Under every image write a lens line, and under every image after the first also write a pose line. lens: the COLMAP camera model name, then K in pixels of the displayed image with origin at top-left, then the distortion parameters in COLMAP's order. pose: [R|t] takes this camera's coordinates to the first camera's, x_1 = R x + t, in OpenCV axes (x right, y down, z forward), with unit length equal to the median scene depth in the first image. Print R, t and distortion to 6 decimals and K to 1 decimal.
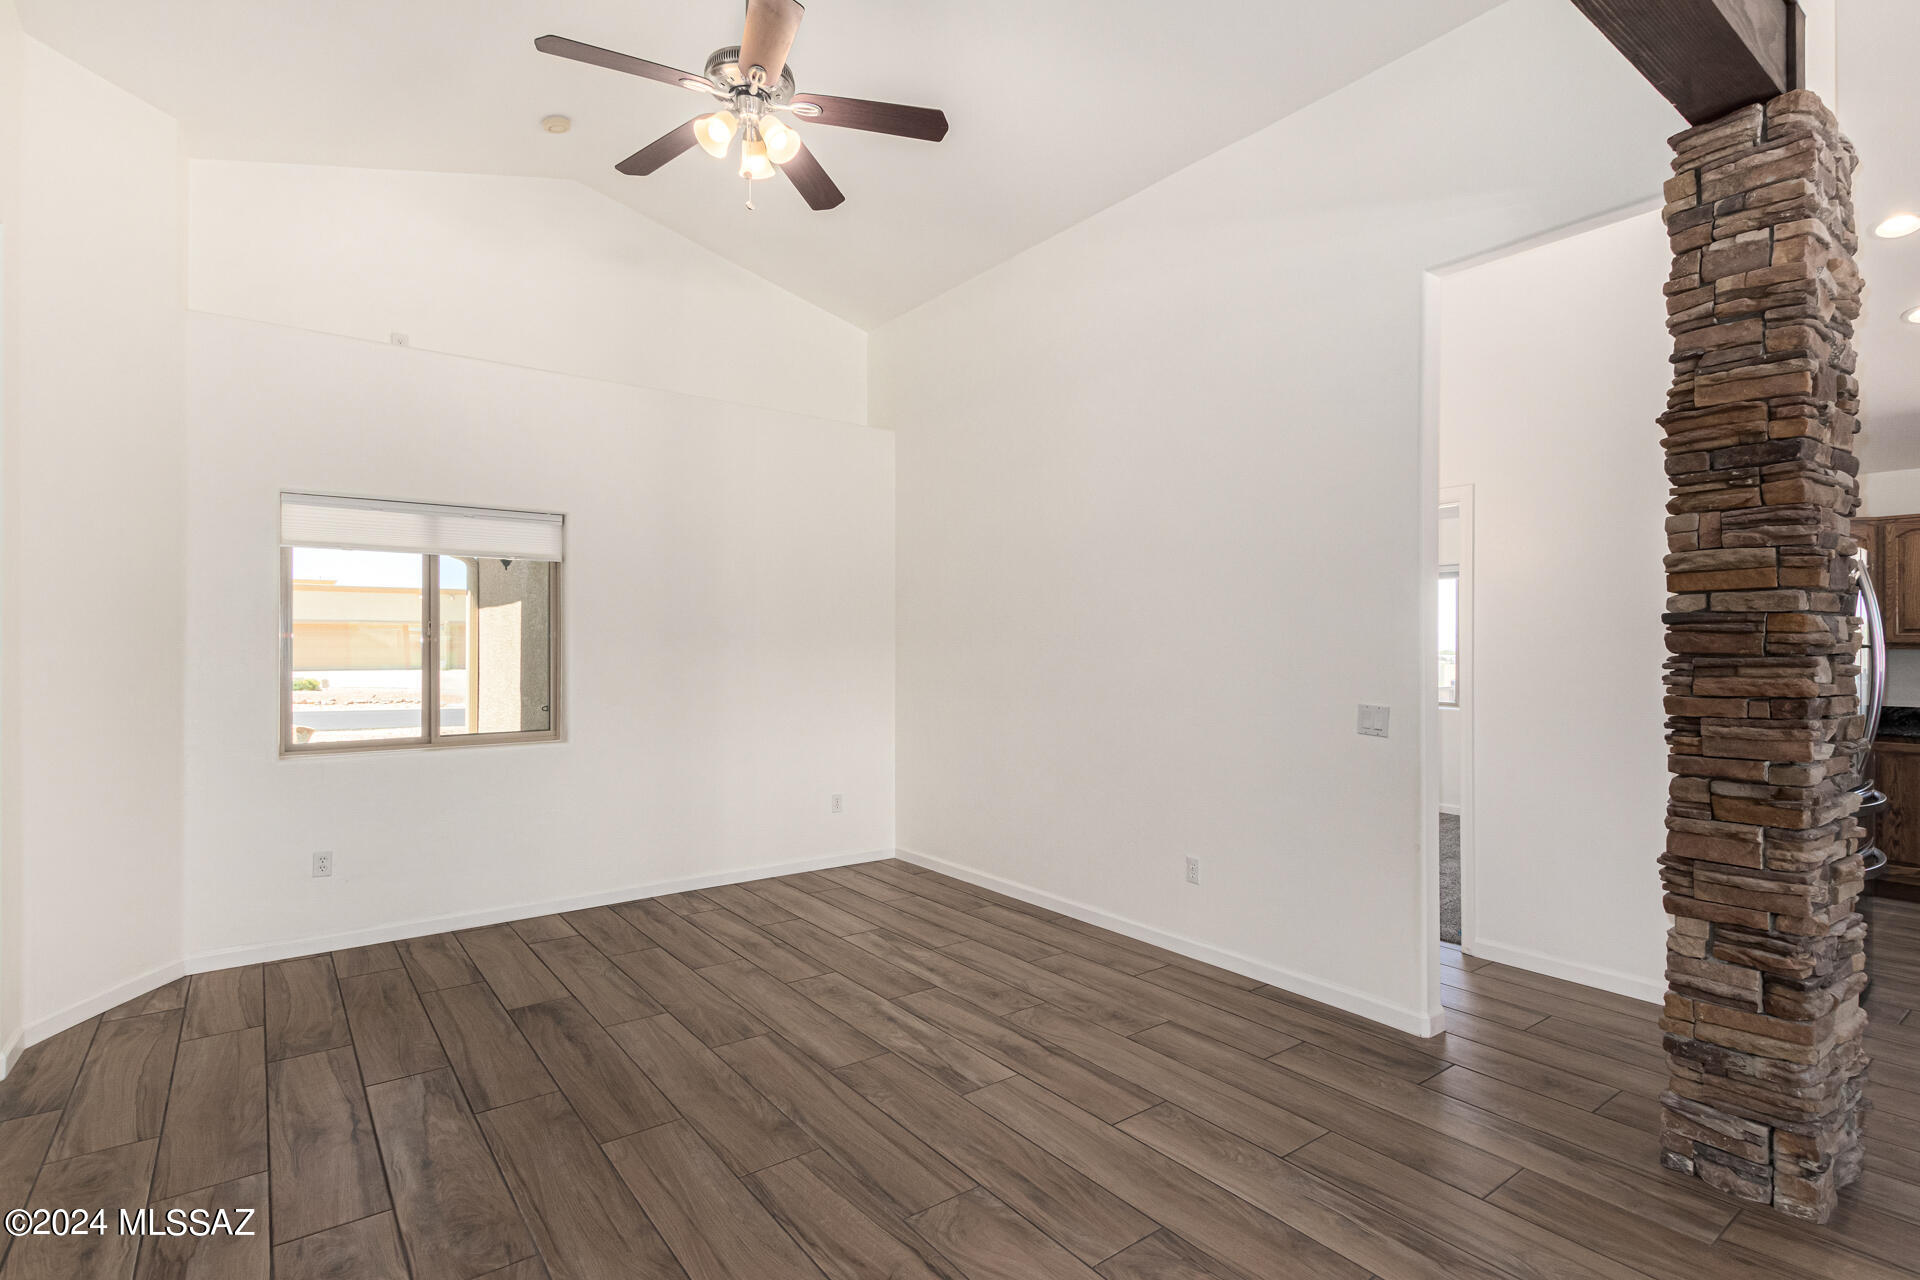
lens RADIAL K [[926.0, 0, 972.2], [0, 926.0, 643.1], [0, 0, 1]] dist [0.006254, -0.003722]
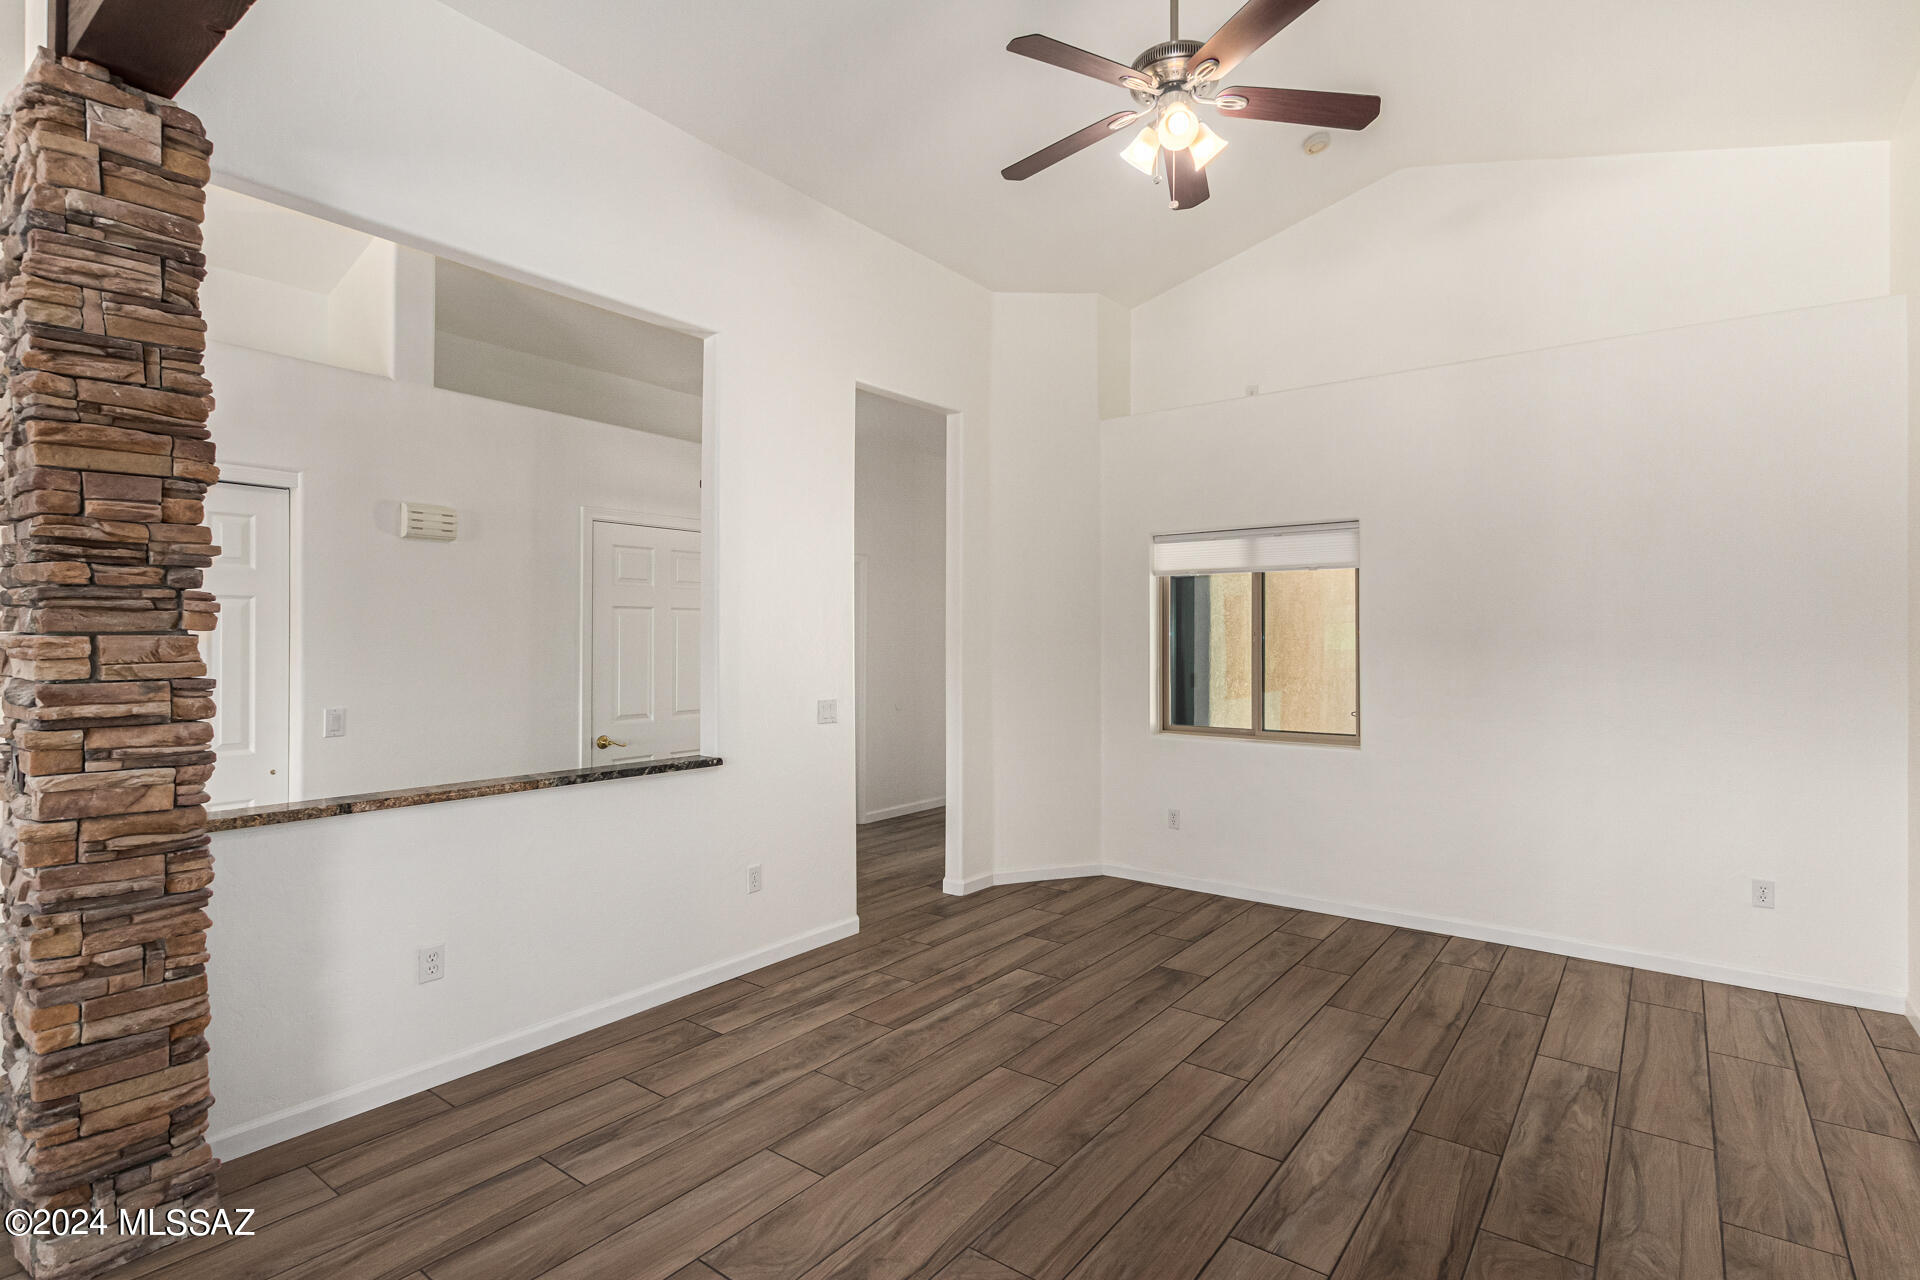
lens RADIAL K [[926.0, 0, 975.2], [0, 926.0, 632.7], [0, 0, 1]] dist [0.006254, -0.003722]
pose [[0.279720, -0.003654, -0.960075, 0.503140], [-0.003557, 0.999982, -0.004842, -0.010318], [0.960075, 0.004769, 0.279702, 0.425919]]
